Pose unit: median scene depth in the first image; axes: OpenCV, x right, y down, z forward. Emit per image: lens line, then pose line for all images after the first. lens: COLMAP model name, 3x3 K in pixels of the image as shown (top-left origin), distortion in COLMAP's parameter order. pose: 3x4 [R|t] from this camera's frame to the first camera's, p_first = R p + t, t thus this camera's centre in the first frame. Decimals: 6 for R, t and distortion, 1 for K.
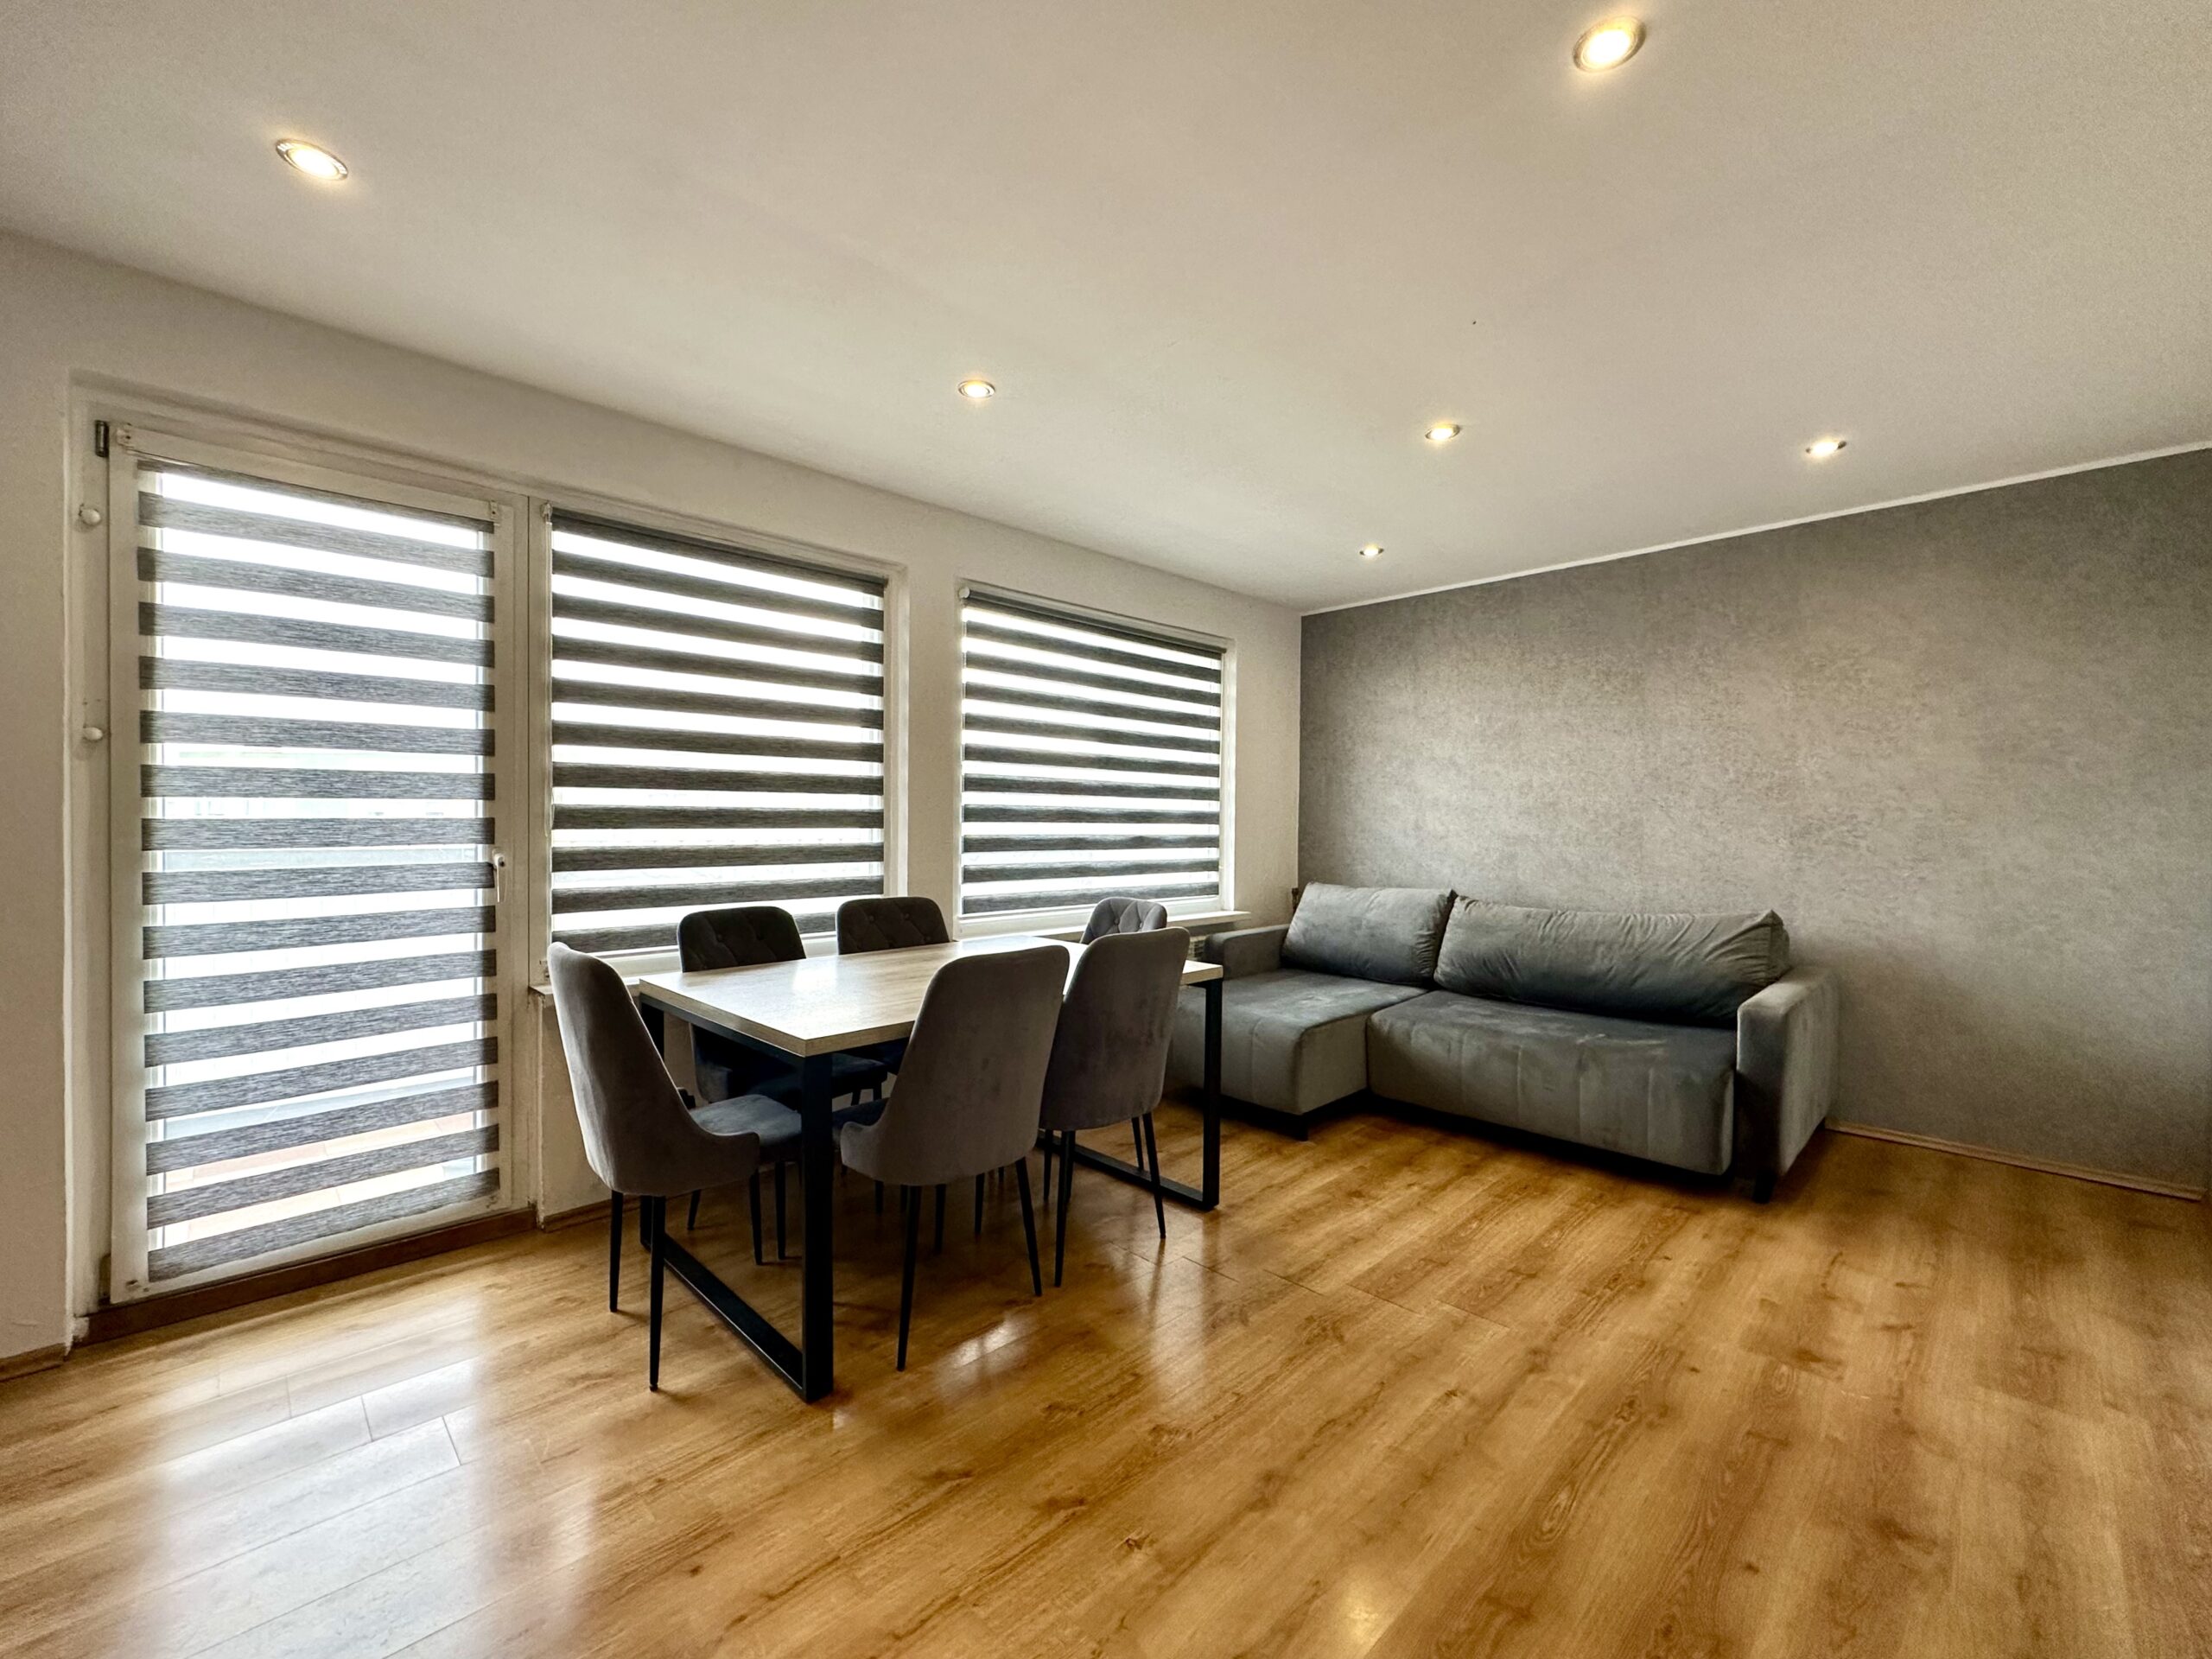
lens RADIAL K [[904.0, 0, 1110.9], [0, 904.0, 829.8], [0, 0, 1]] dist [-0.001900, 0.000264]
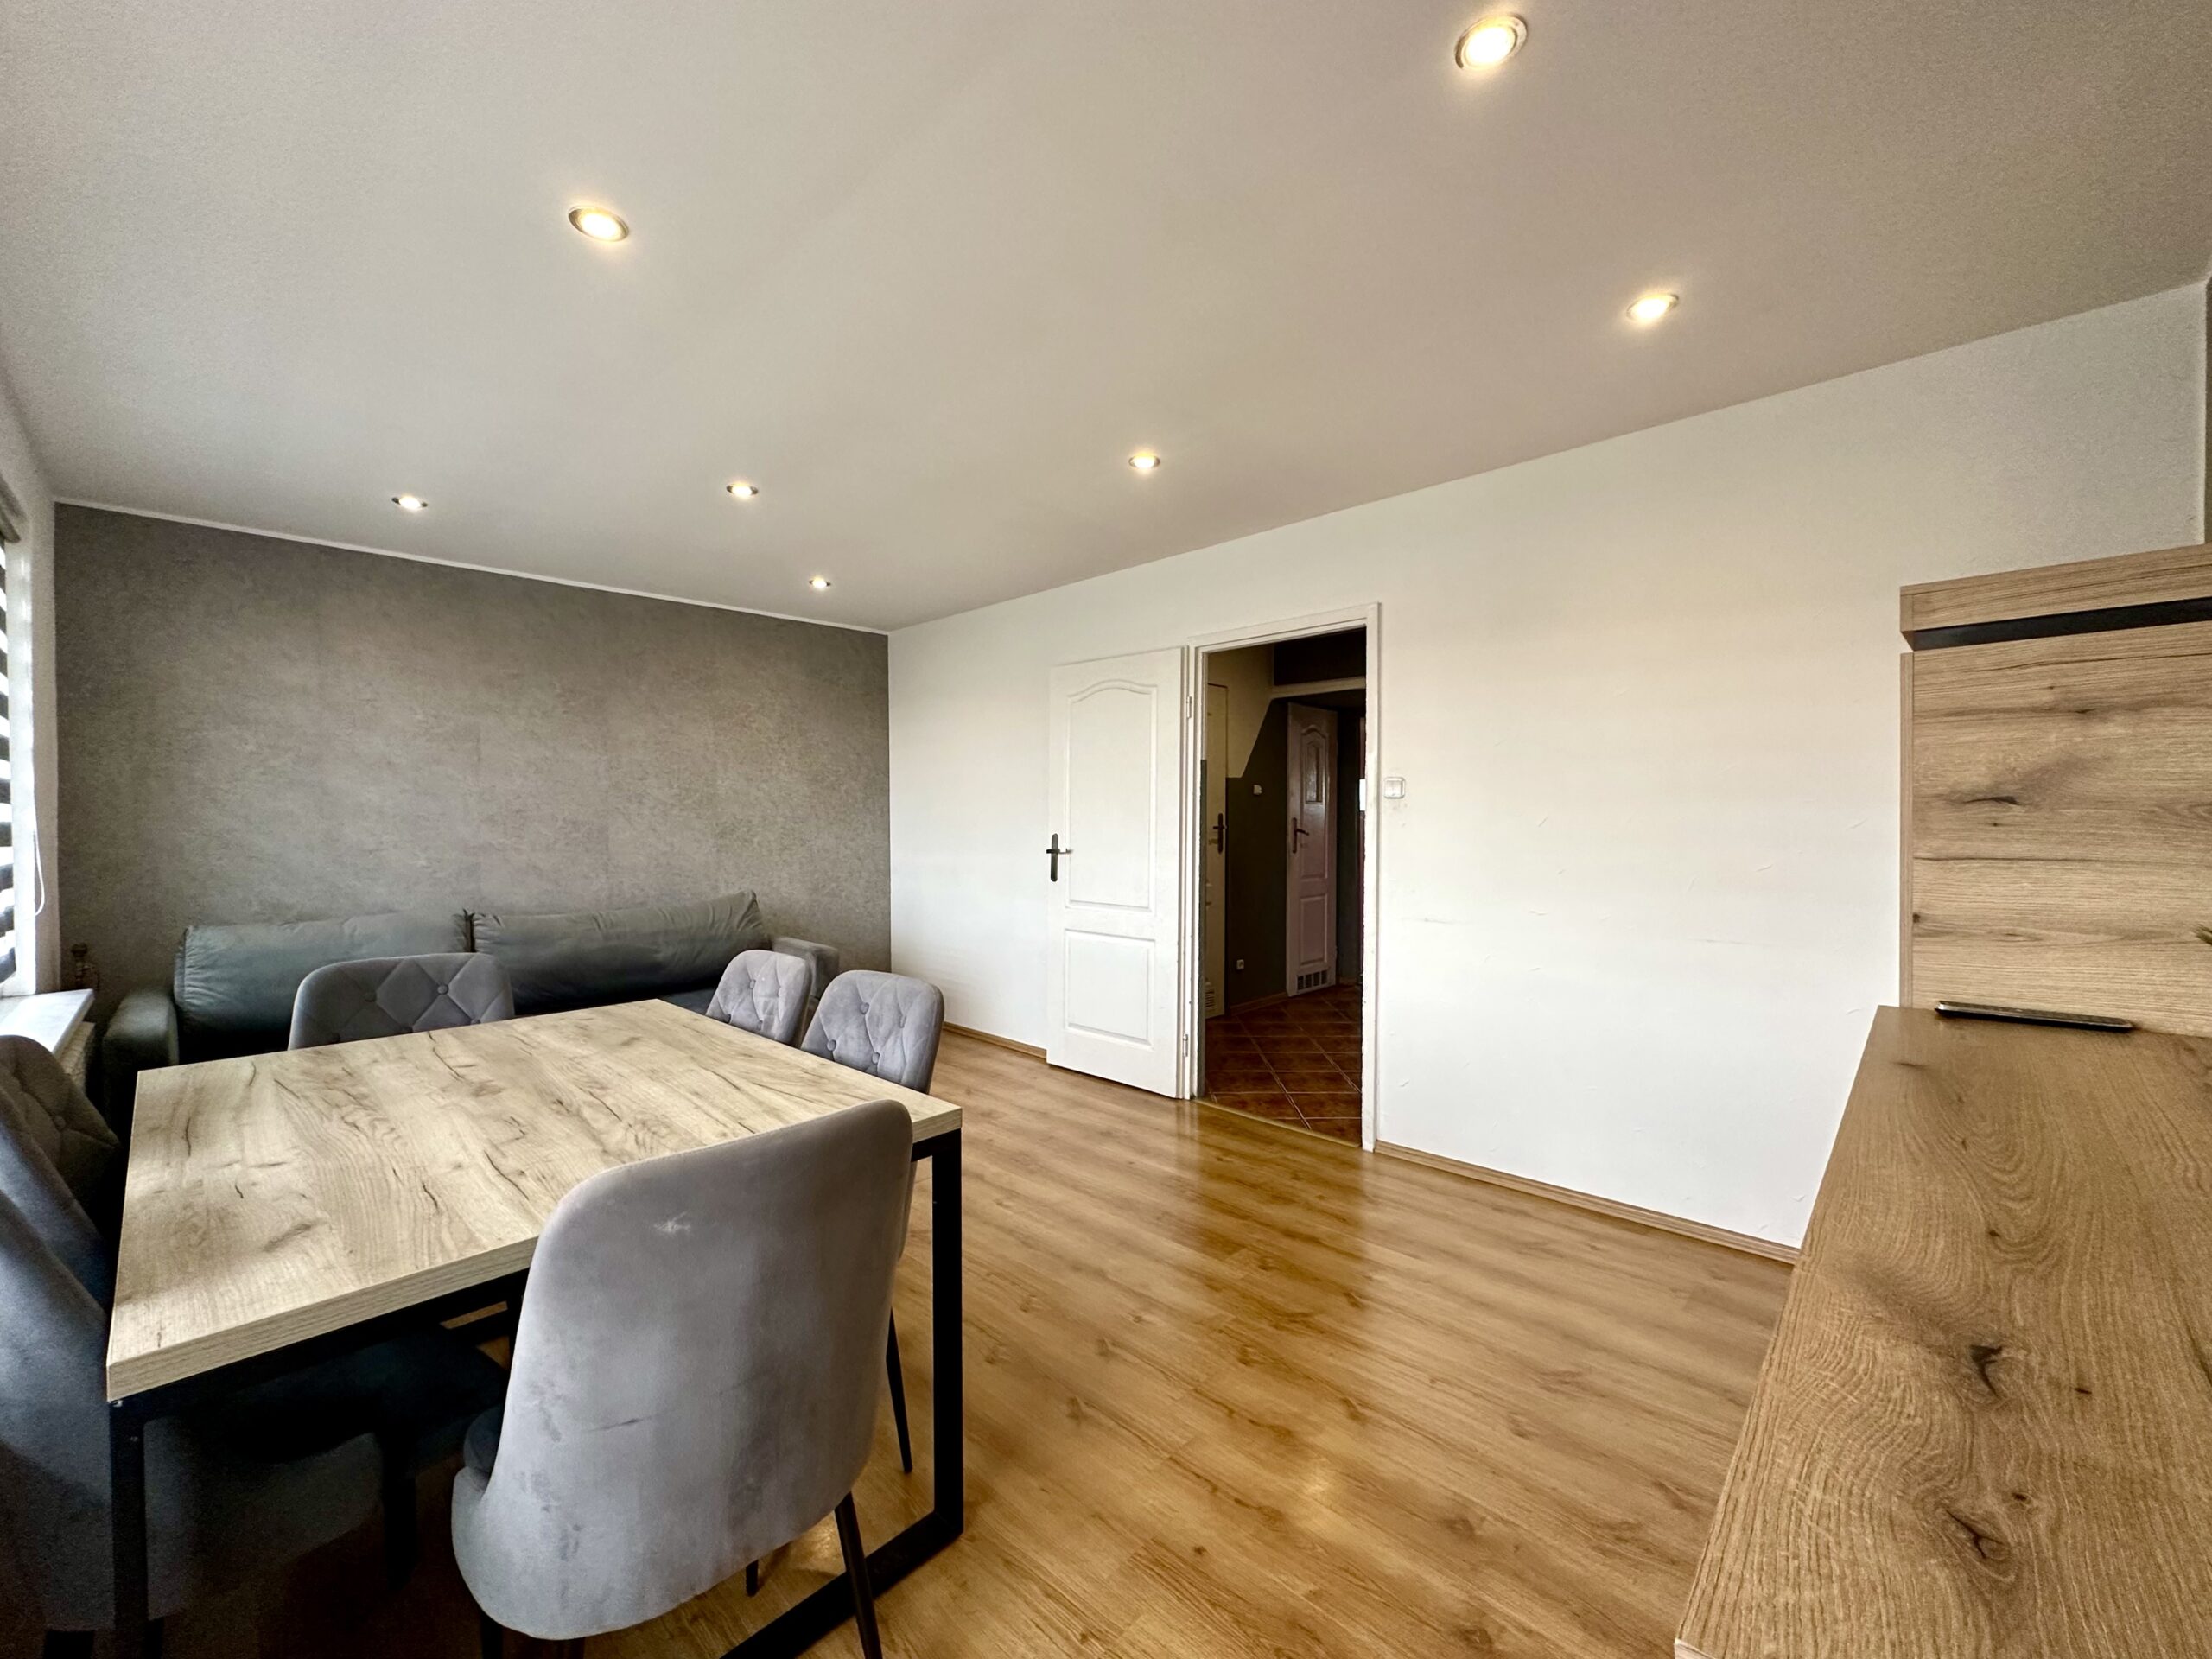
lens RADIAL K [[884.3, 0, 1098.4], [0, 884.3, 833.5], [0, 0, 1]] dist [-0.001354, -0.000035]
pose [[-0.015178, -0.026792, 0.999526, -0.699489], [0.017190, 0.999486, 0.027052, -0.027620], [-0.999737, 0.017593, -0.014709, 0.528197]]
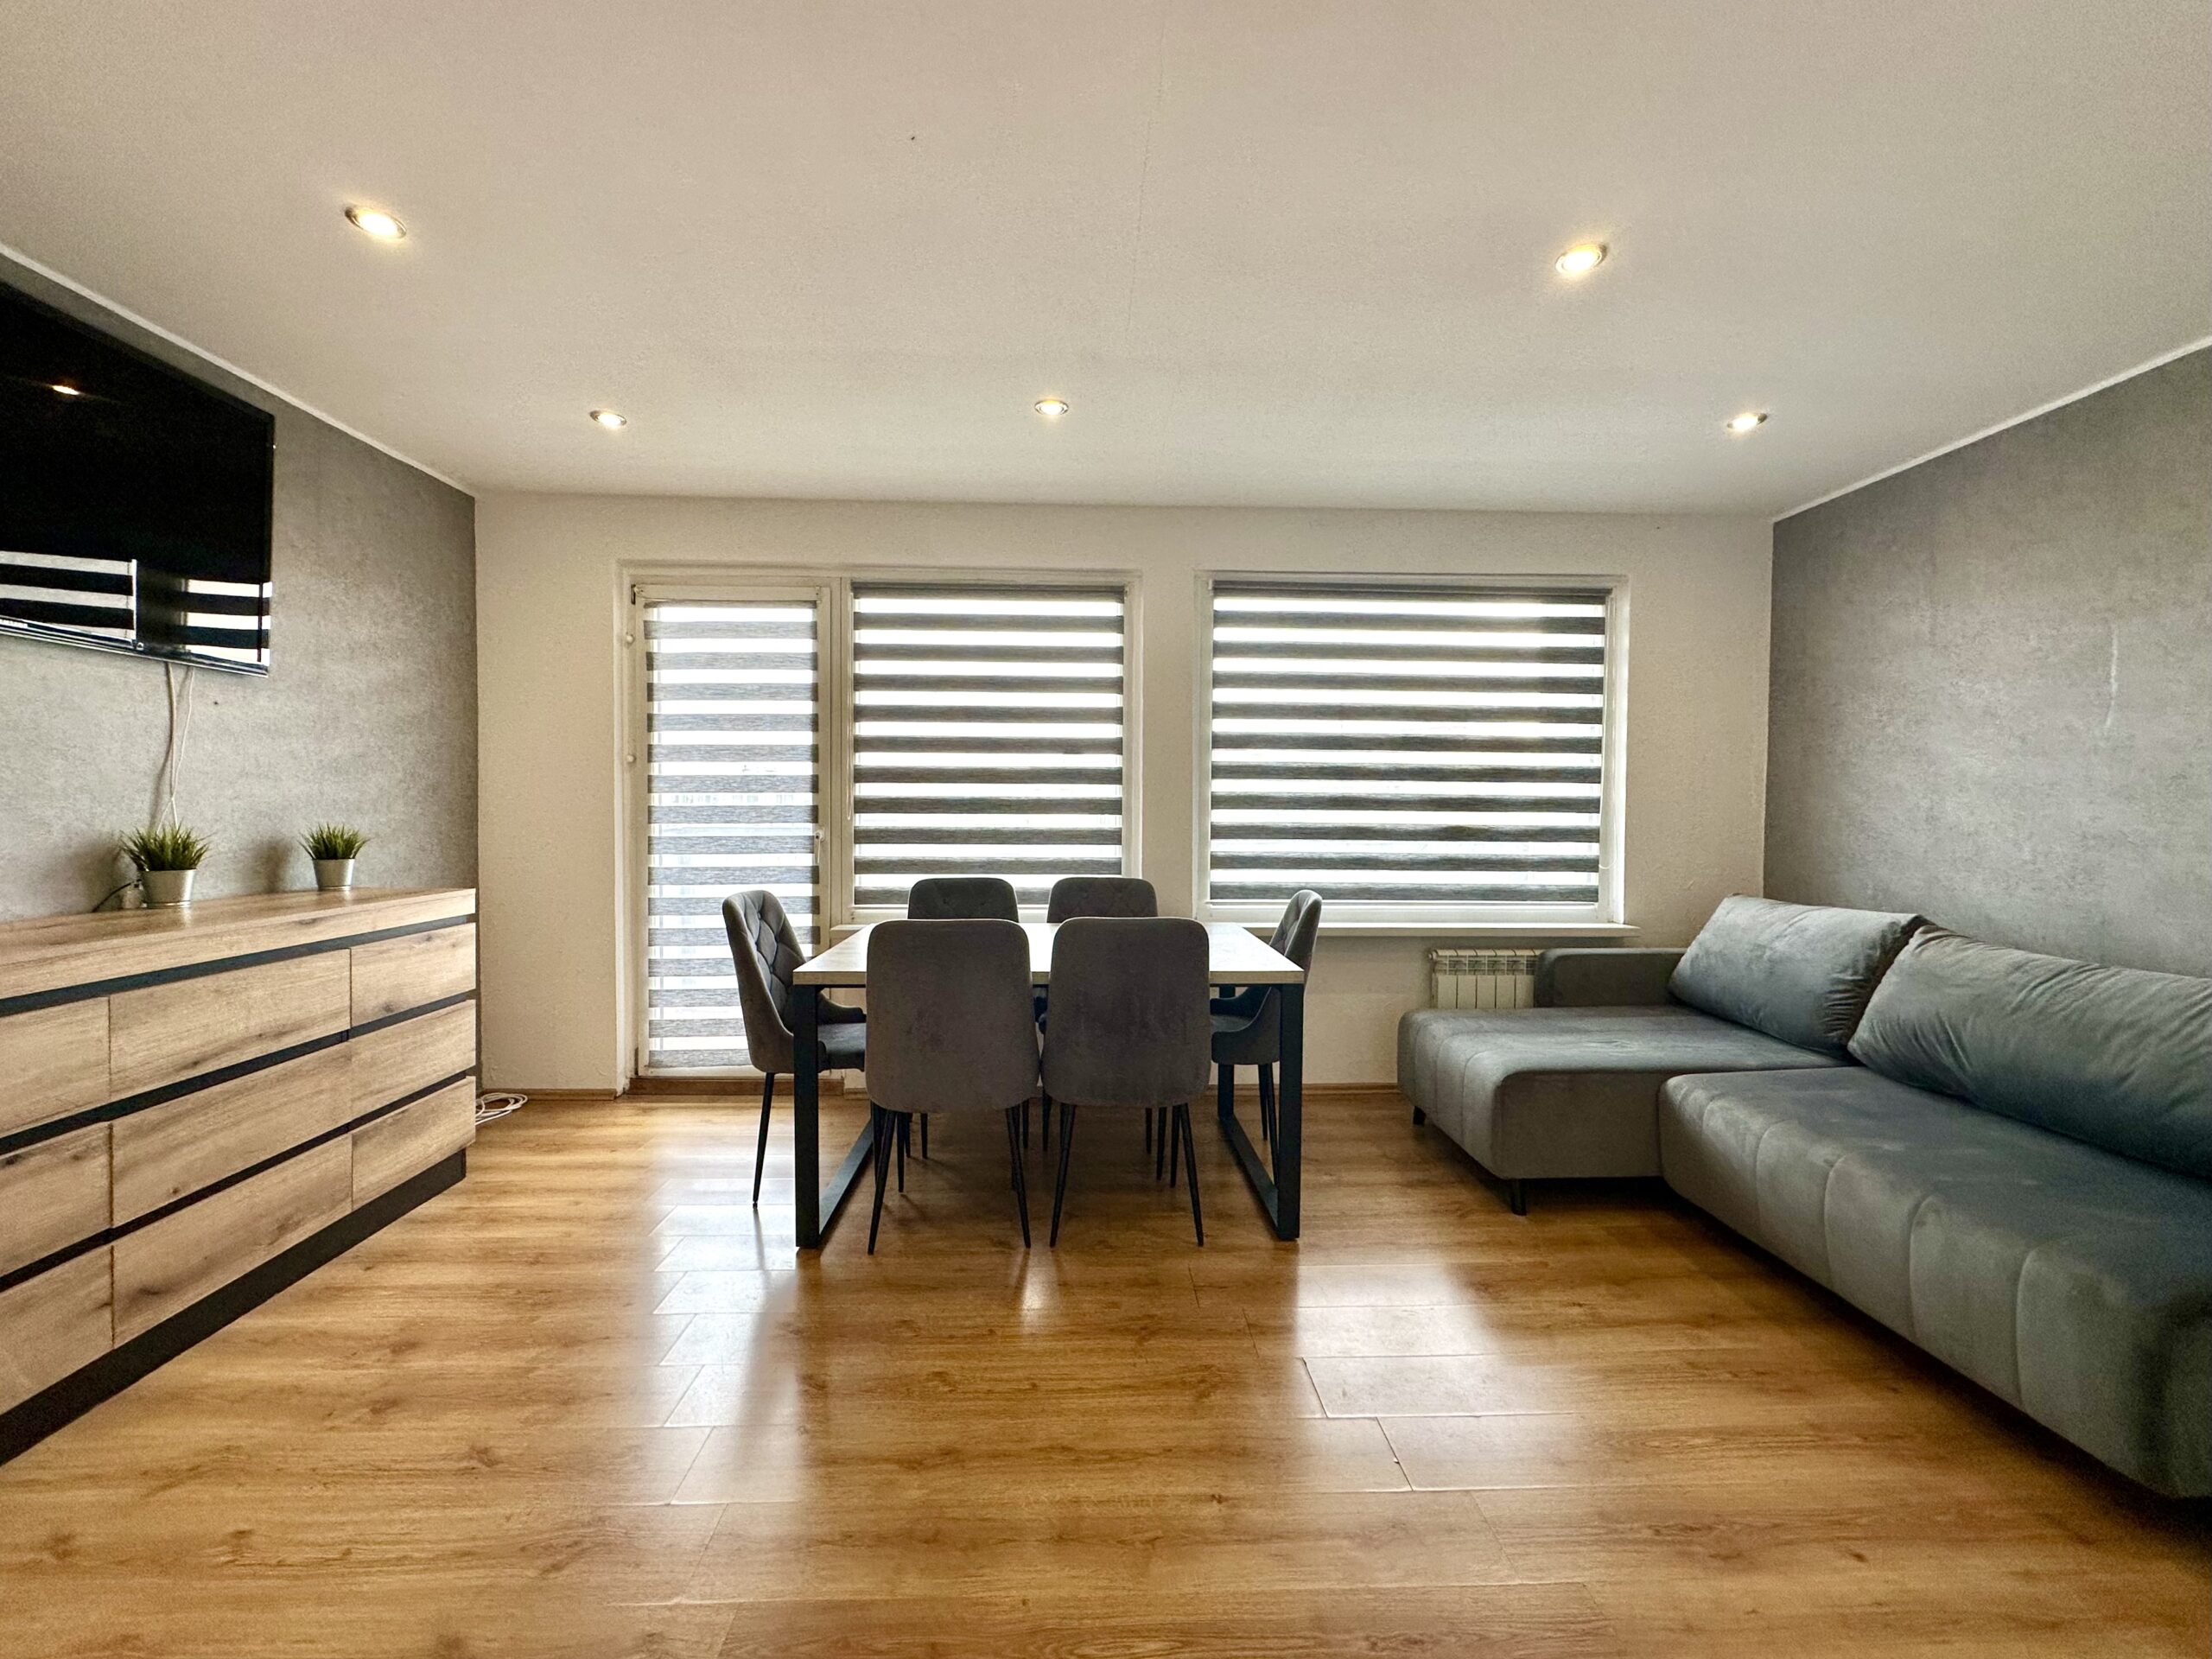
lens RADIAL K [[901.1, 0, 1110.4], [0, 901.1, 830.5], [0, 0, 1]] dist [0.000125, 0.000337]
pose [[0.738627, 0.014864, -0.673951, 0.531323], [-0.008586, 0.999883, 0.012642, 0.004282], [0.674060, -0.003551, 0.738668, 0.206616]]
